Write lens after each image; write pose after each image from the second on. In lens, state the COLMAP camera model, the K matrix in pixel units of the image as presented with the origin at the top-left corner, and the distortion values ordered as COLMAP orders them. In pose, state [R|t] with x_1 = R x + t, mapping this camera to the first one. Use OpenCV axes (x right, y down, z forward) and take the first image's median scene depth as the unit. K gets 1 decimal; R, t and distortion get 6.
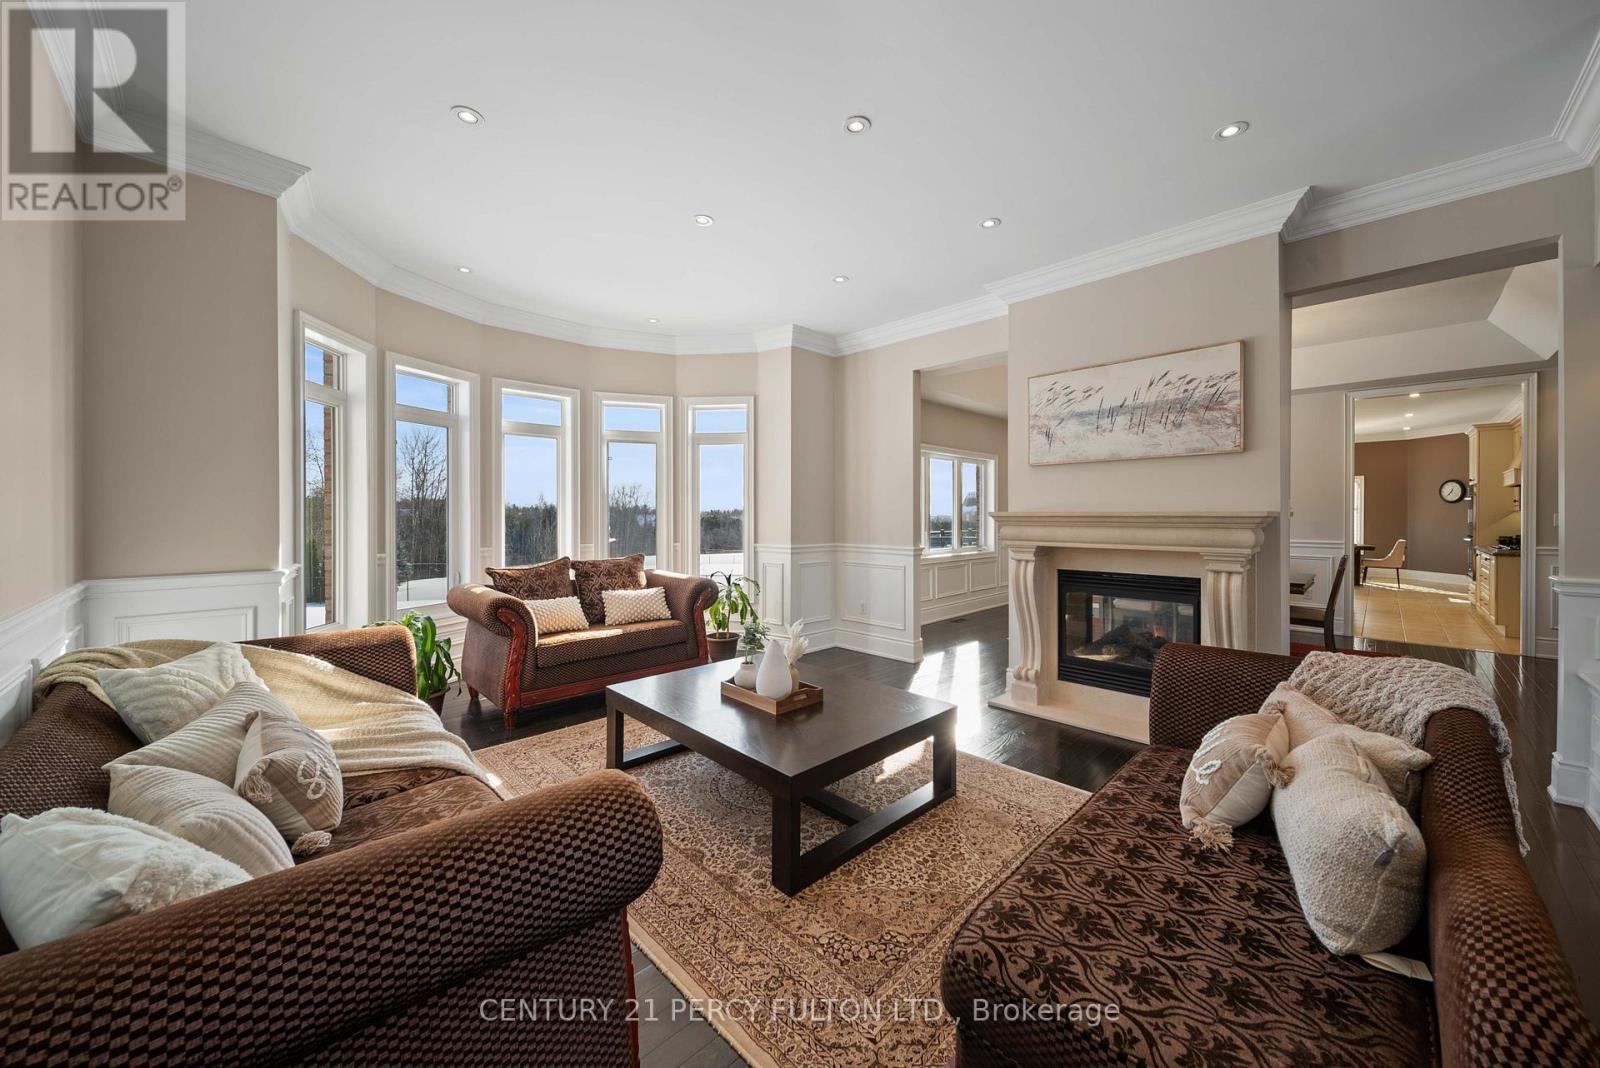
lens RADIAL K [[570.2, 0, 798.4], [0, 570.2, 526.3], [0, 0, 1]] dist [0.000877, 0.000029]
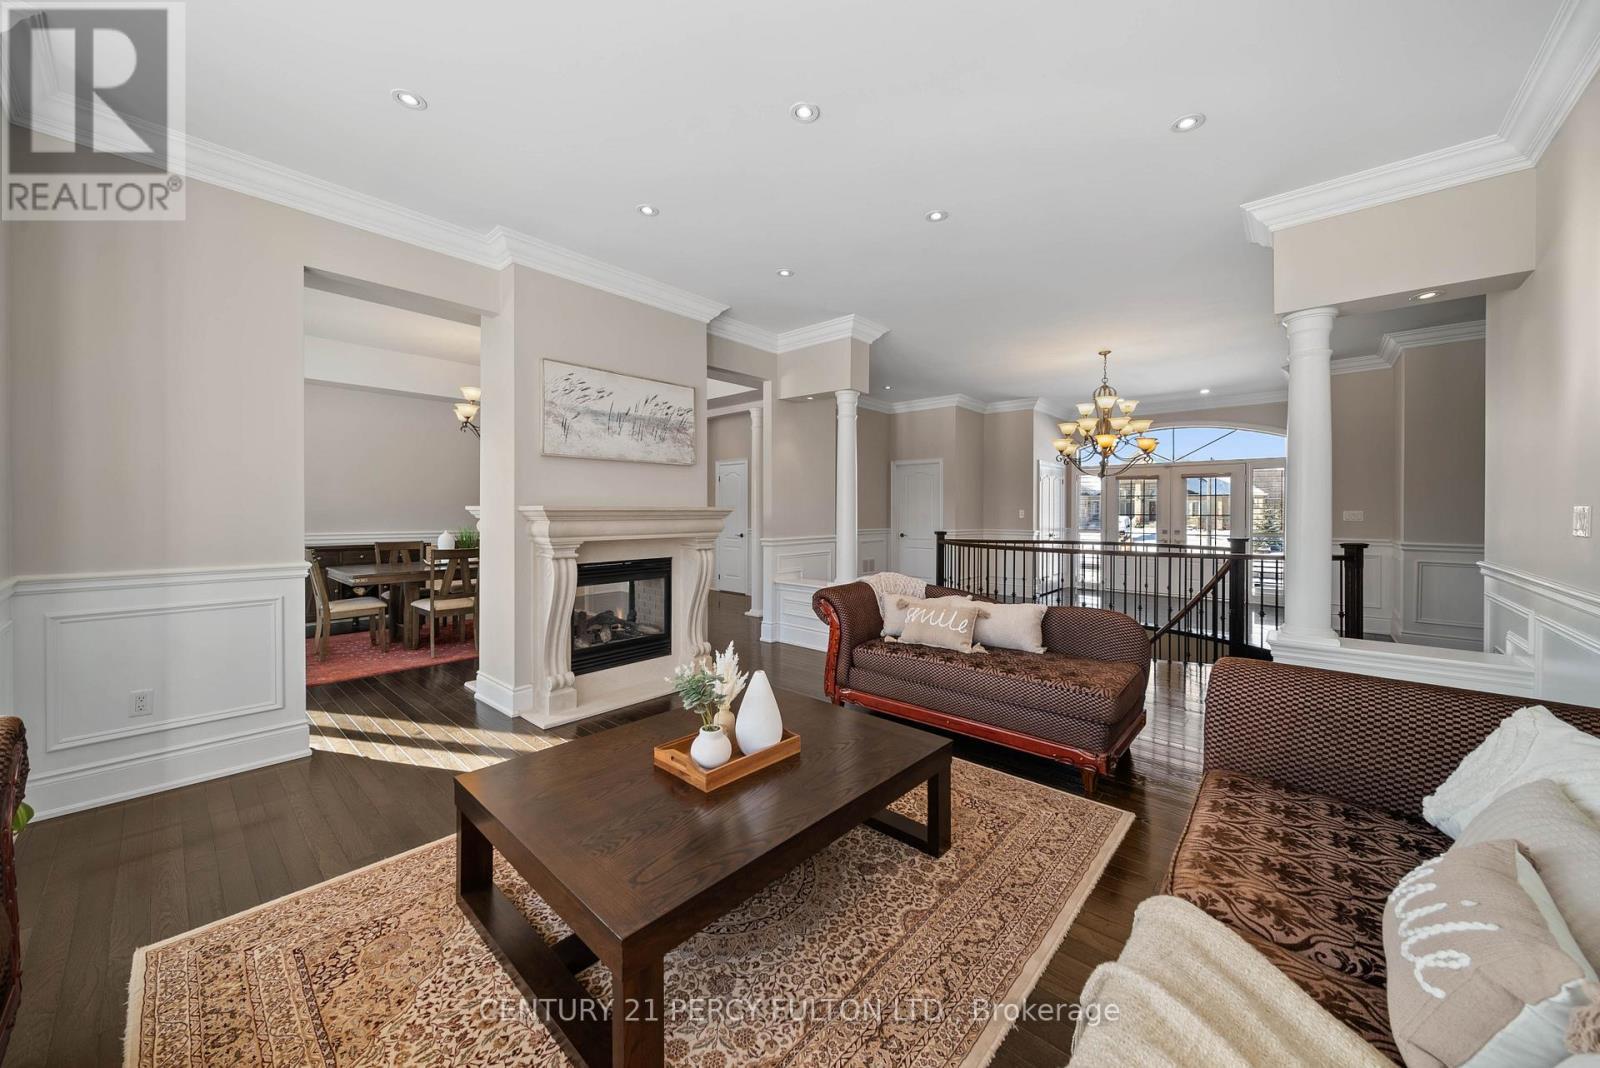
lens RADIAL K [[570.2, 0, 802.7], [0, 570.2, 519.7], [0, 0, 1]] dist [0.000877, 0.000029]
pose [[-0.060556, -0.013396, 0.998075, -0.584418], [0.020429, 0.999684, 0.014657, -0.008612], [-0.997956, 0.021277, -0.060263, 0.709112]]
